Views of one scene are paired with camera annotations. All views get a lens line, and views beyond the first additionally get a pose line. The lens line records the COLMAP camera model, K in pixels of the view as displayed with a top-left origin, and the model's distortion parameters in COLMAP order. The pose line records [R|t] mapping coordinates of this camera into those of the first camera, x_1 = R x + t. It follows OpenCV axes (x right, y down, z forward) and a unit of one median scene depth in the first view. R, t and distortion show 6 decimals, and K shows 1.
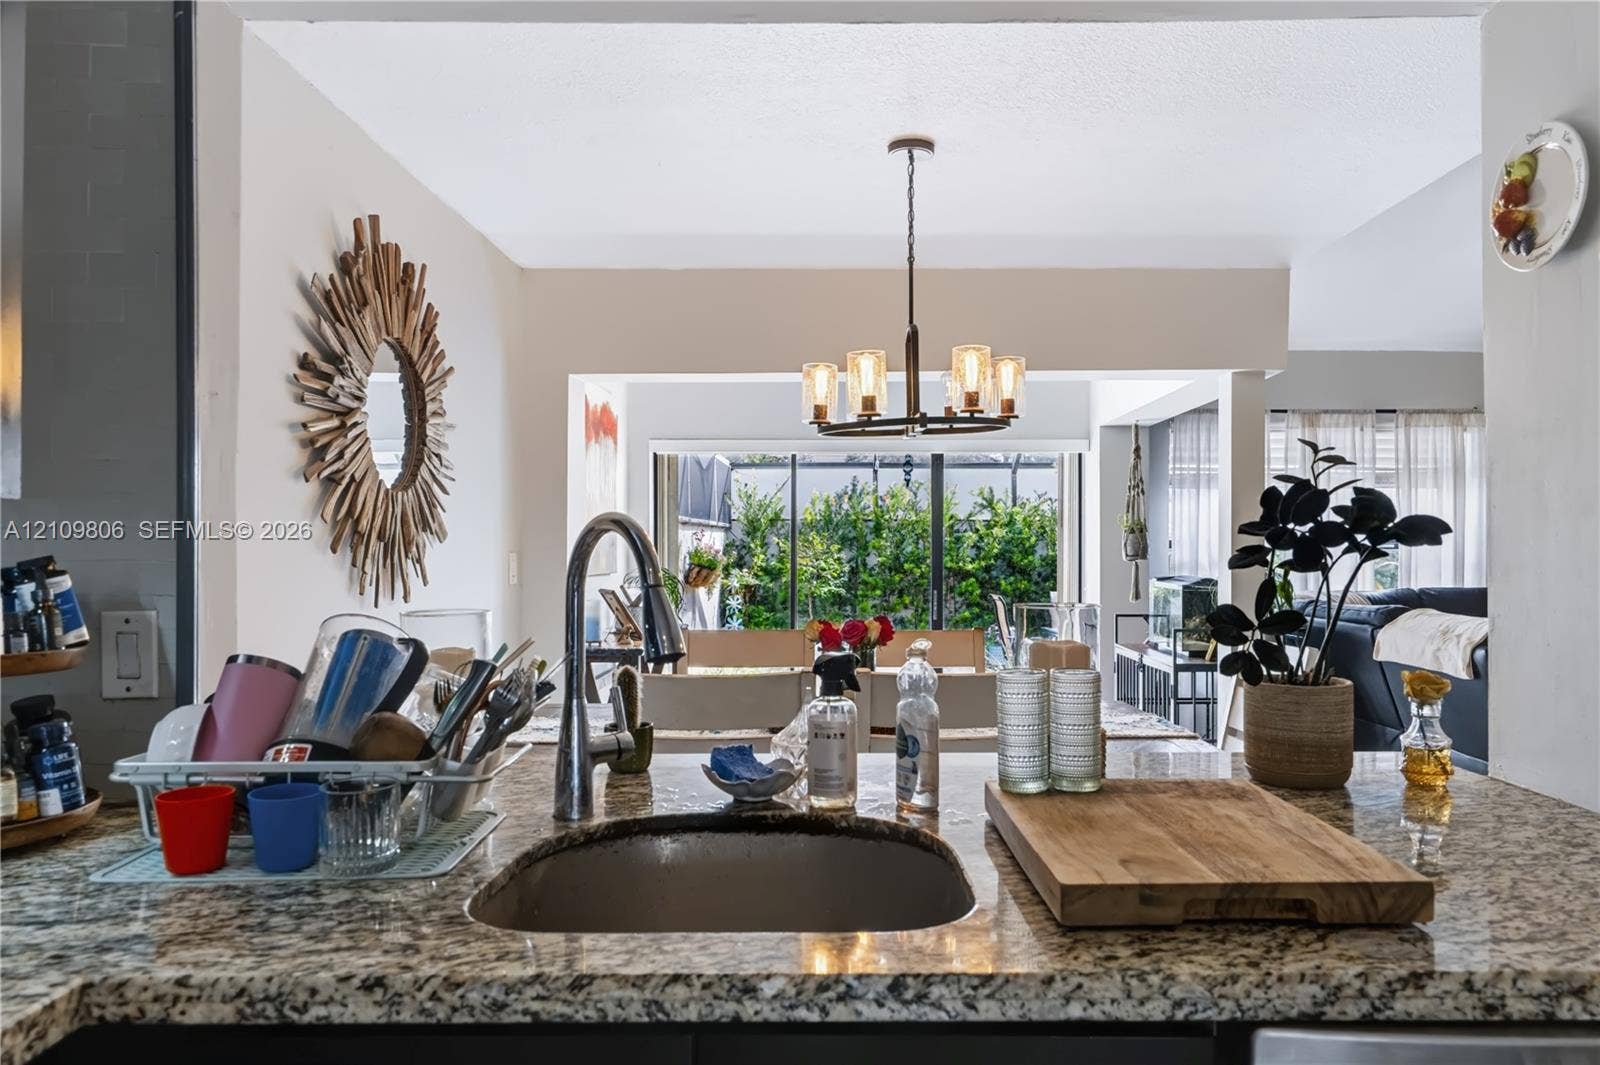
lens RADIAL K [[1090.8, 0, 838.1], [0, 1090.8, 538.6], [0, 0, 1]] dist [0.005041, 0.000020]
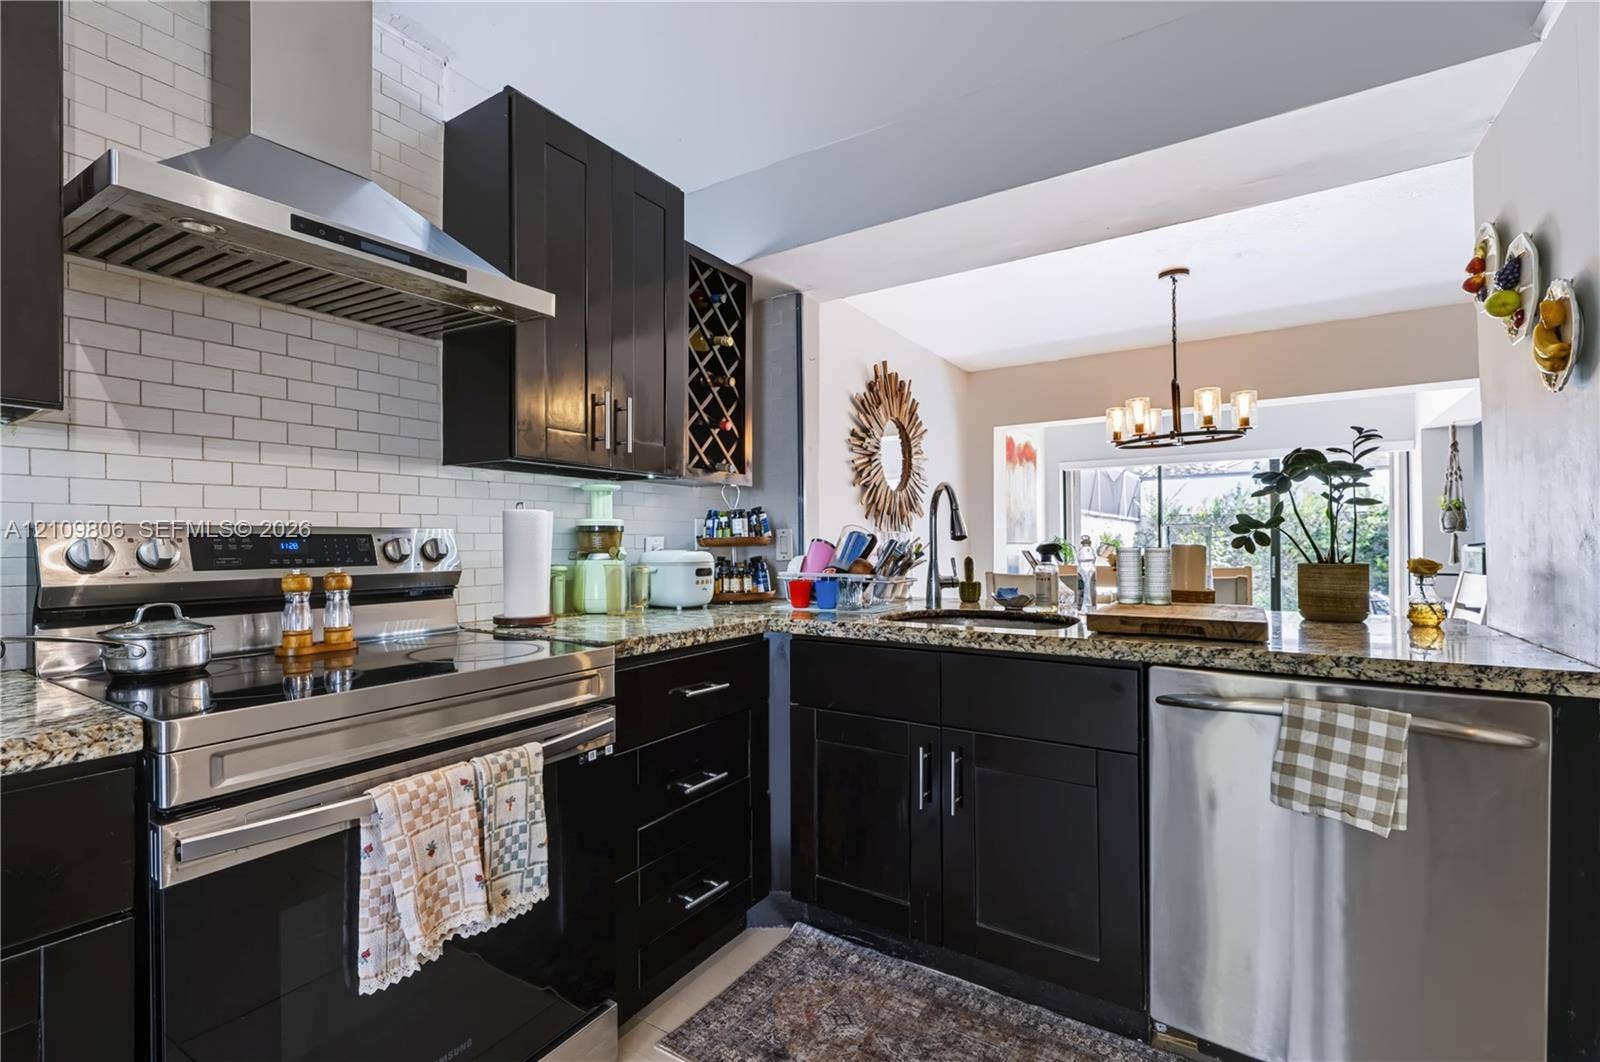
lens RADIAL K [[716.0, 0, 797.1], [0, 716.0, 536.8], [0, 0, 1]] dist [0.001750, -0.000973]
pose [[0.837257, -0.008044, -0.546750, 0.079453], [0.007572, 0.999966, -0.003117, 0.020140], [0.546756, -0.001530, 0.837290, -0.106940]]
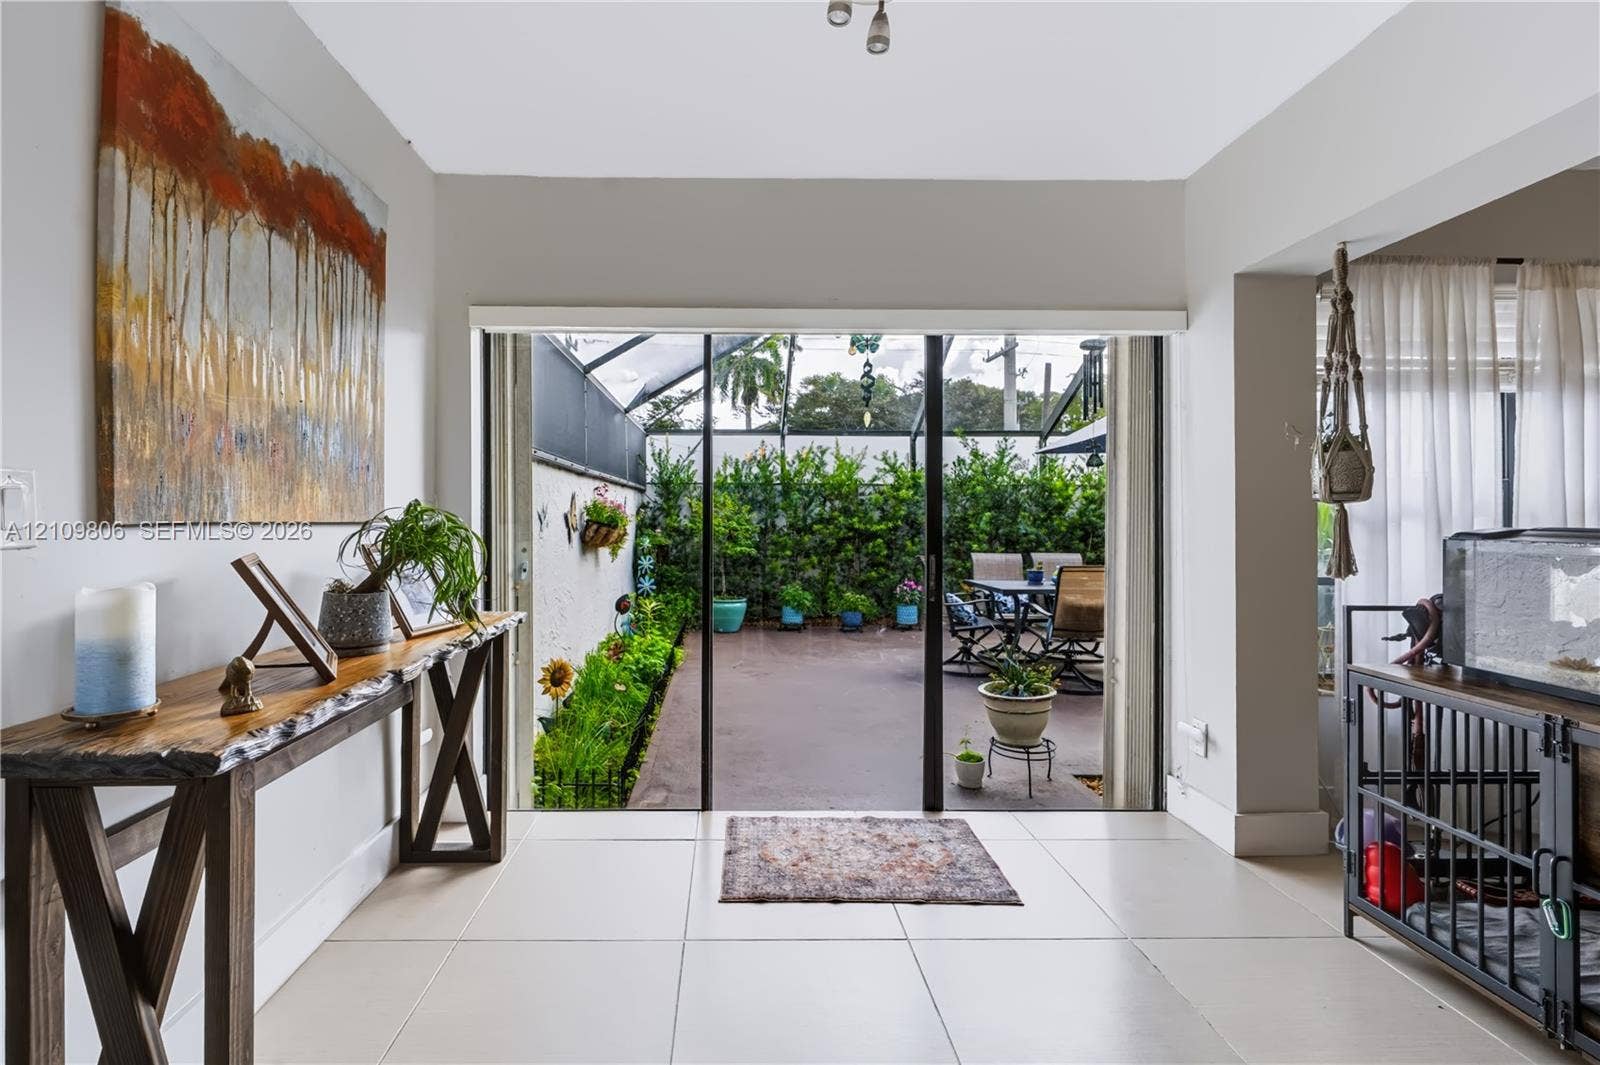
lens RADIAL K [[718.4, 0, 738.2], [0, 718.4, 501.6], [0, 0, 1]] dist [0.000043, -0.000096]
pose [[0.999958, 0.003426, 0.008548, -0.029288], [-0.003265, 0.999818, -0.018780, 0.026391], [-0.008610, 0.018751, 0.999787, 0.606720]]
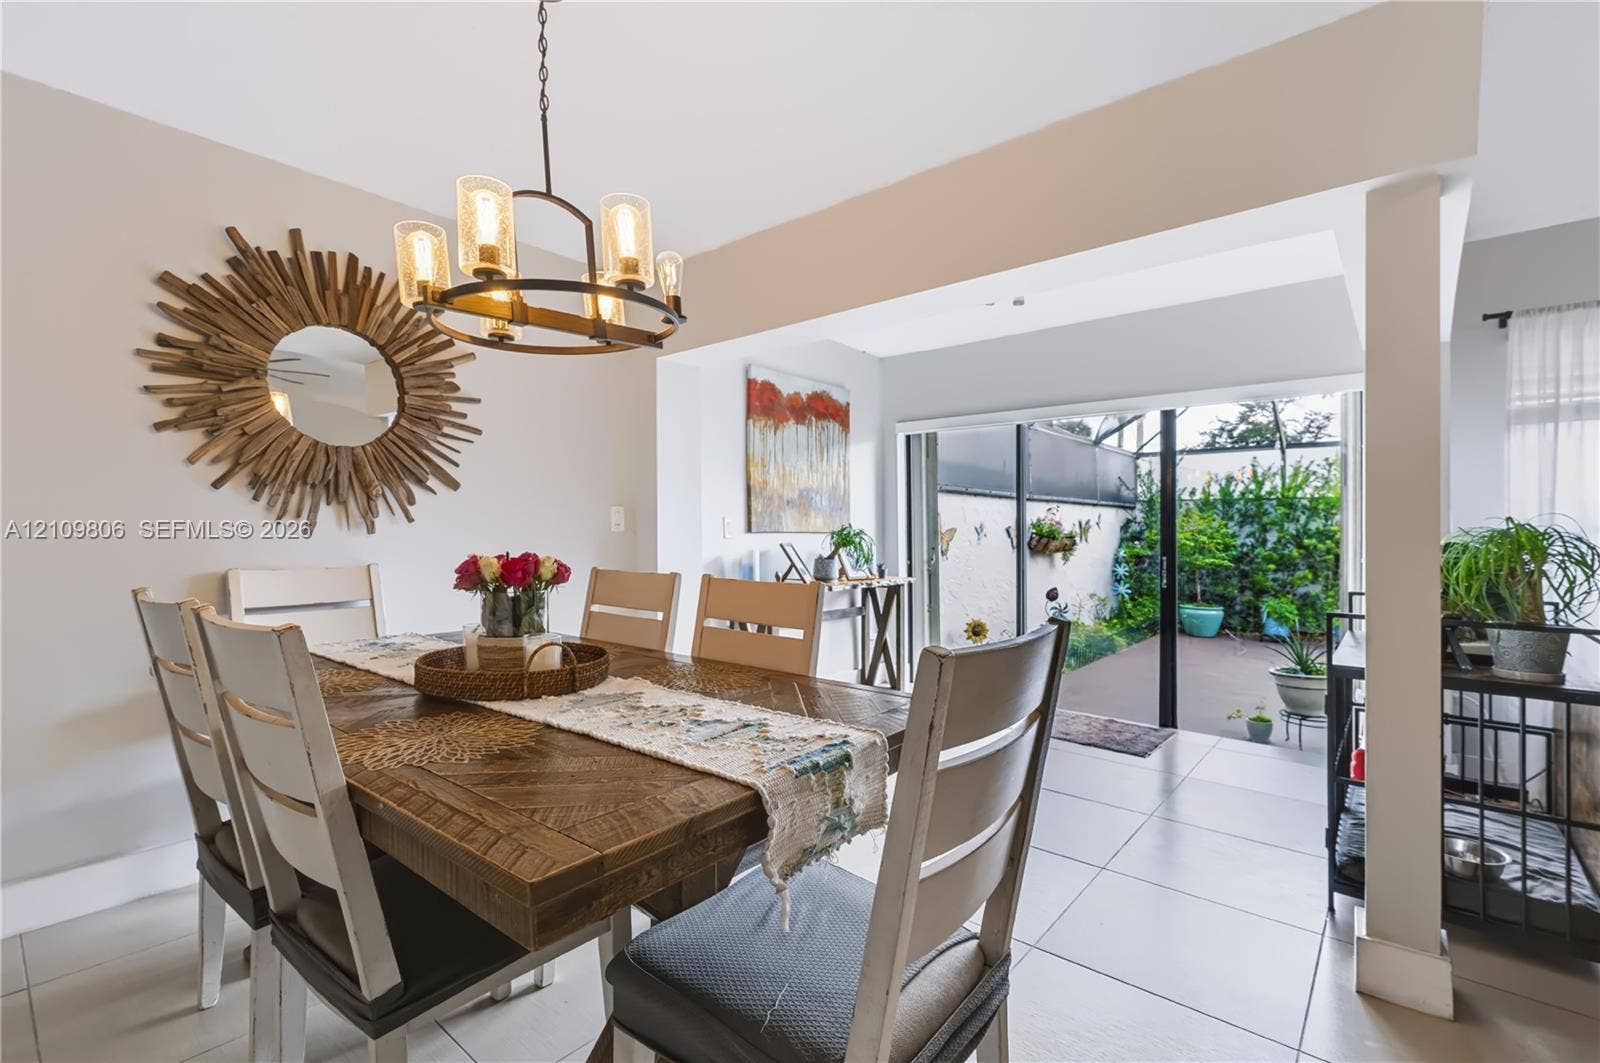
lens RADIAL K [[719.5, 0, 800.0], [0, 719.5, 531.5], [0, 0, 1]] dist [0.000510, 0.000134]
pose [[0.760260, 0.008708, -0.649561, 0.261378], [-0.004624, 0.999957, 0.007993, 0.023362], [0.649603, -0.003073, 0.760267, 0.334460]]
